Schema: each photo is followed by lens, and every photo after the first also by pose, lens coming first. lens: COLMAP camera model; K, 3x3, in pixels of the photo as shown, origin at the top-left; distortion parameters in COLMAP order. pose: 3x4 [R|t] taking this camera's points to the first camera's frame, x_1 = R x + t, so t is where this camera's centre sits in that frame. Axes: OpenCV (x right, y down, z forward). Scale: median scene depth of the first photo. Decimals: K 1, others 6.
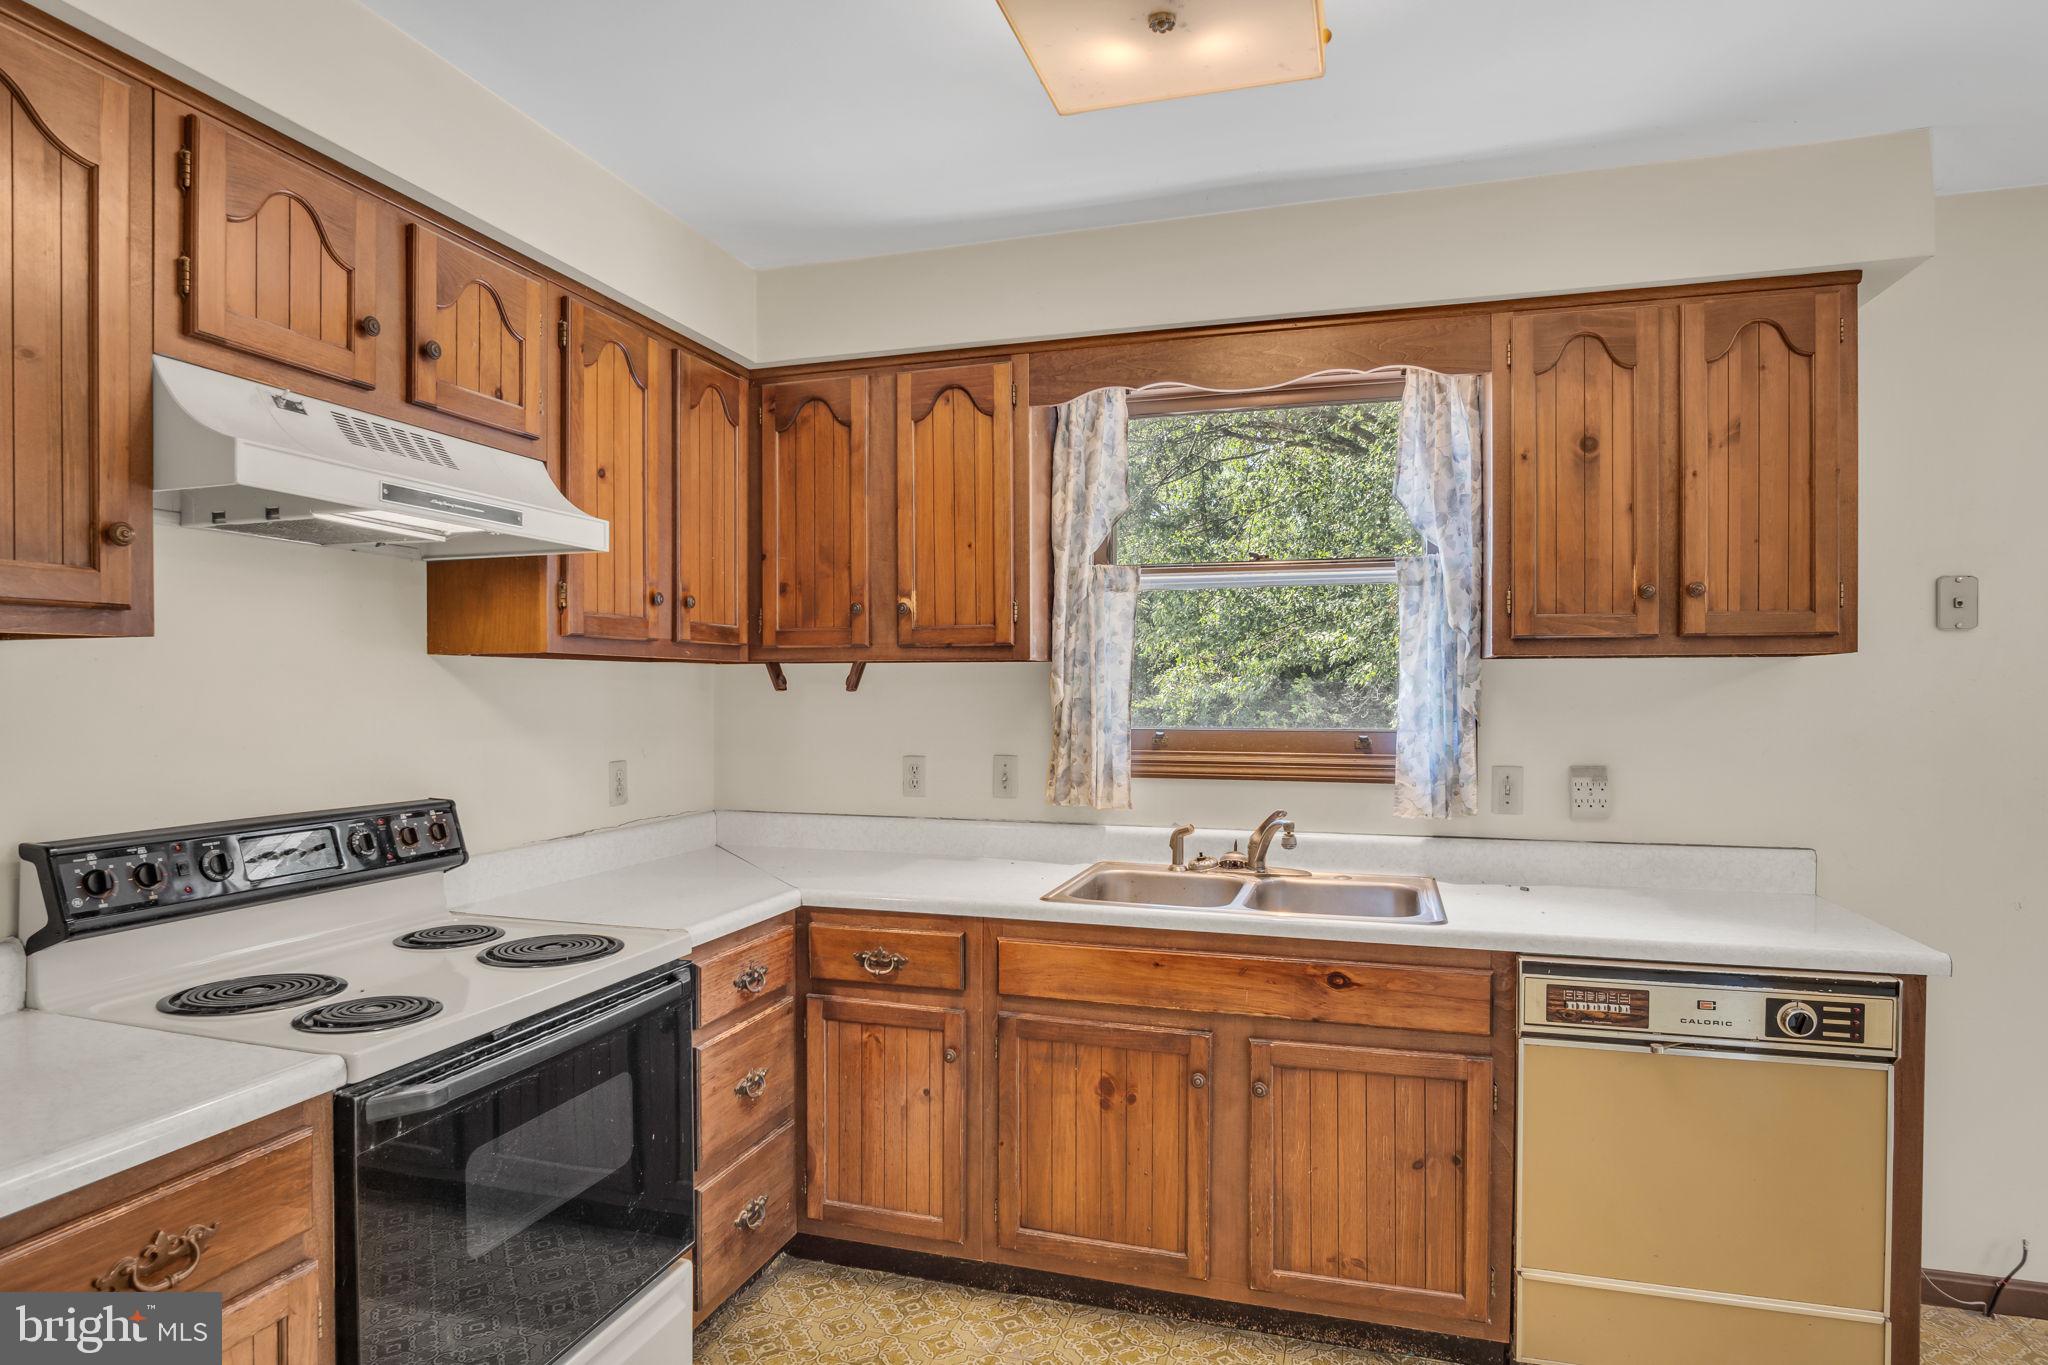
lens RADIAL K [[1118.3, 0, 1011.8], [0, 1118.3, 696.0], [0, 0, 1]] dist [-0.029162, 0.002026]
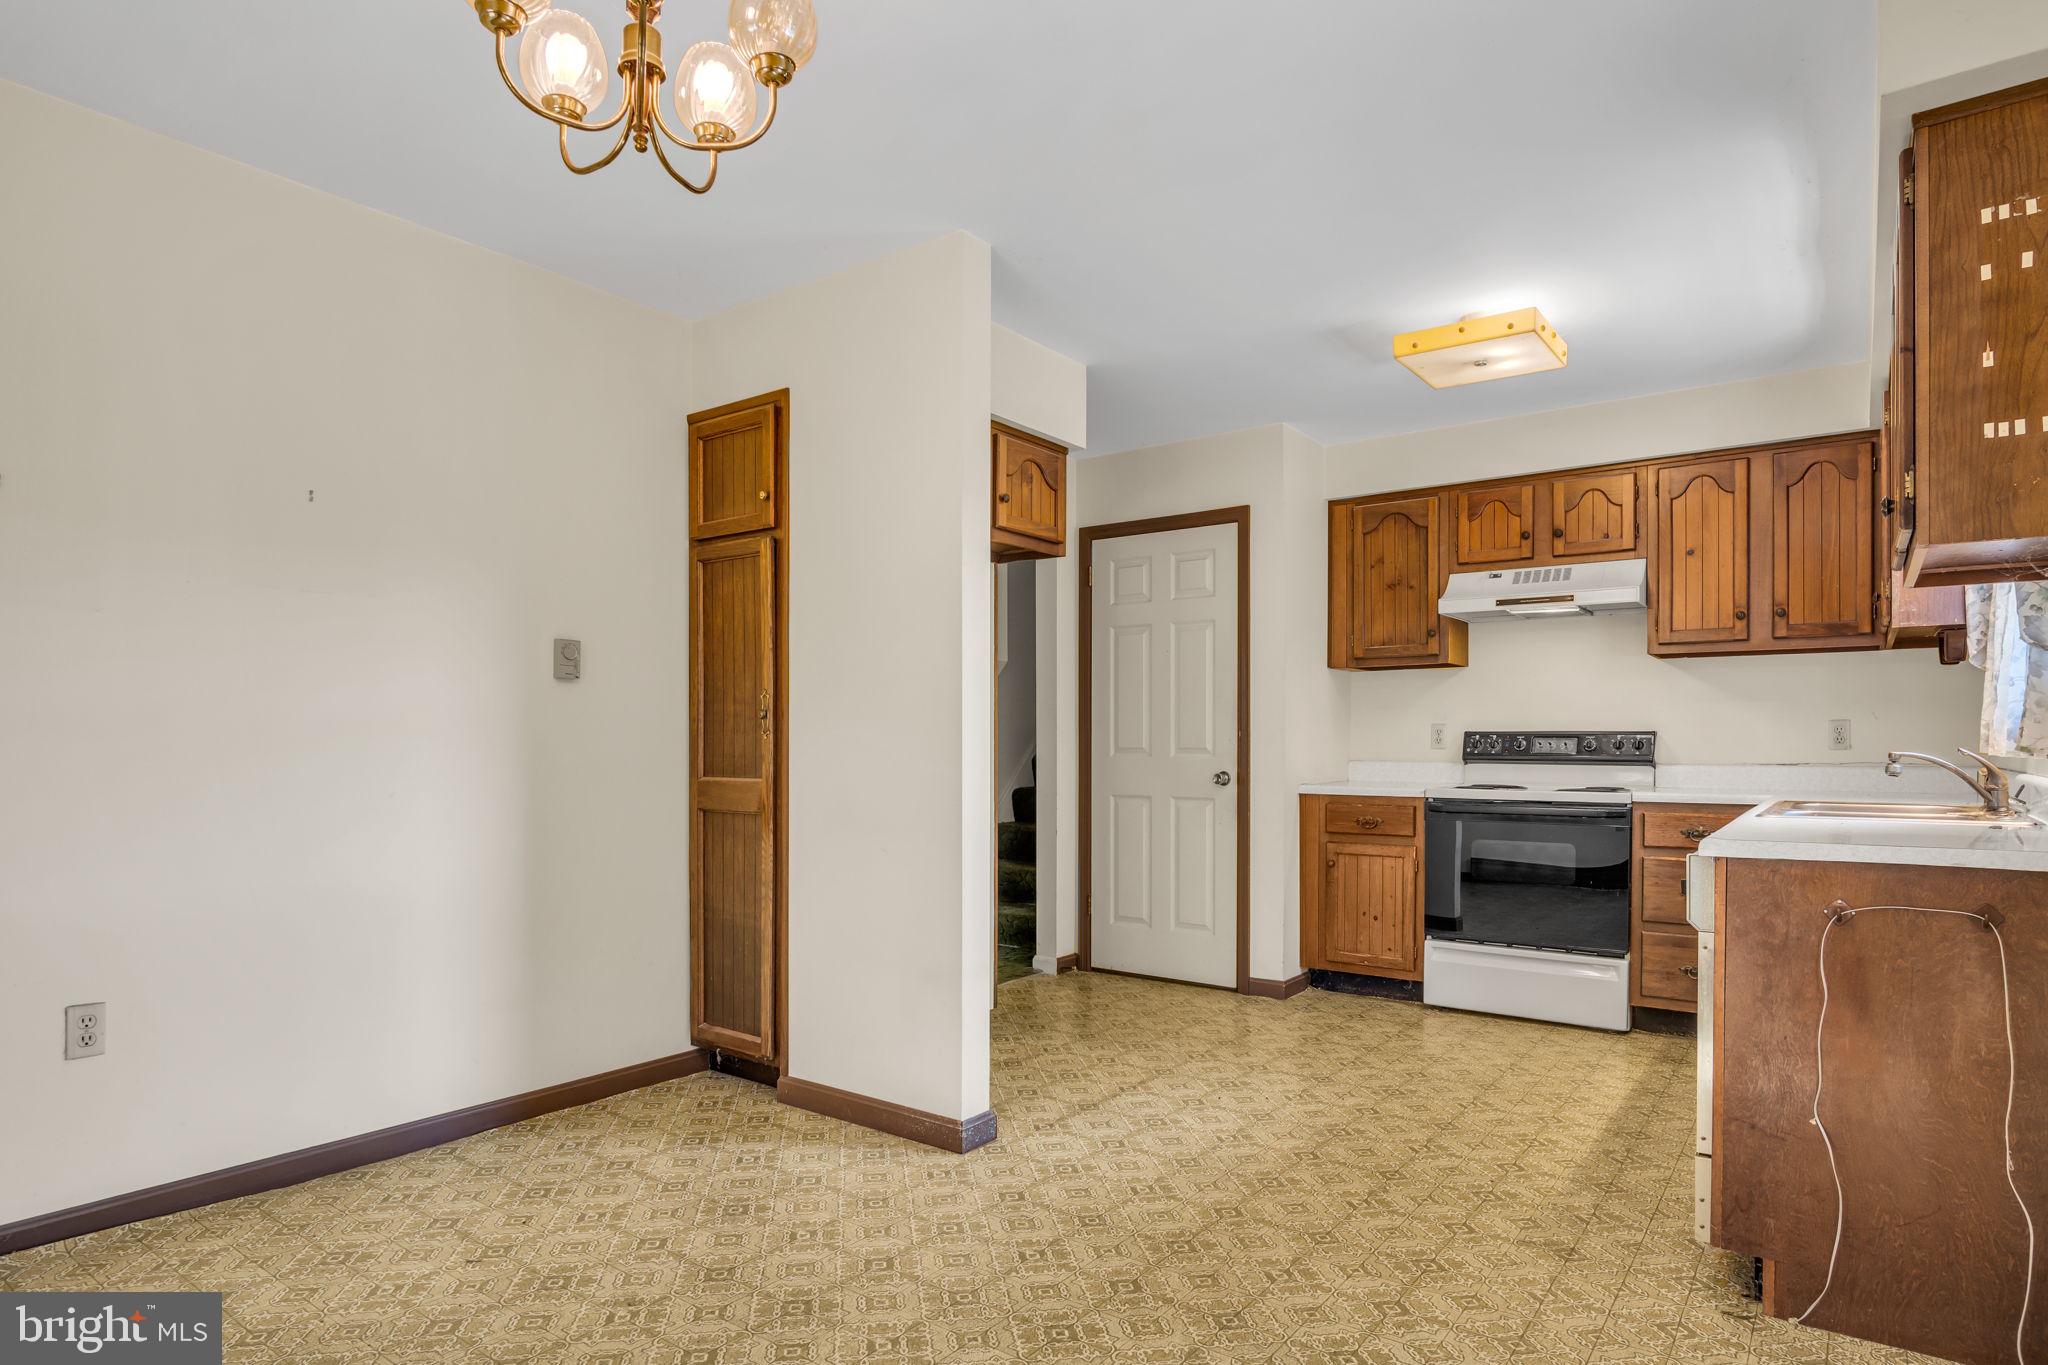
lens RADIAL K [[1134.5, 0, 1017.4], [0, 1134.5, 761.7], [0, 0, 1]] dist [-0.030913, -0.000427]
pose [[-0.333456, 0.015342, -0.942641, 1.802857], [-0.005489, 0.999819, 0.018214, 0.119192], [0.942750, 0.011248, -0.333312, 0.600405]]
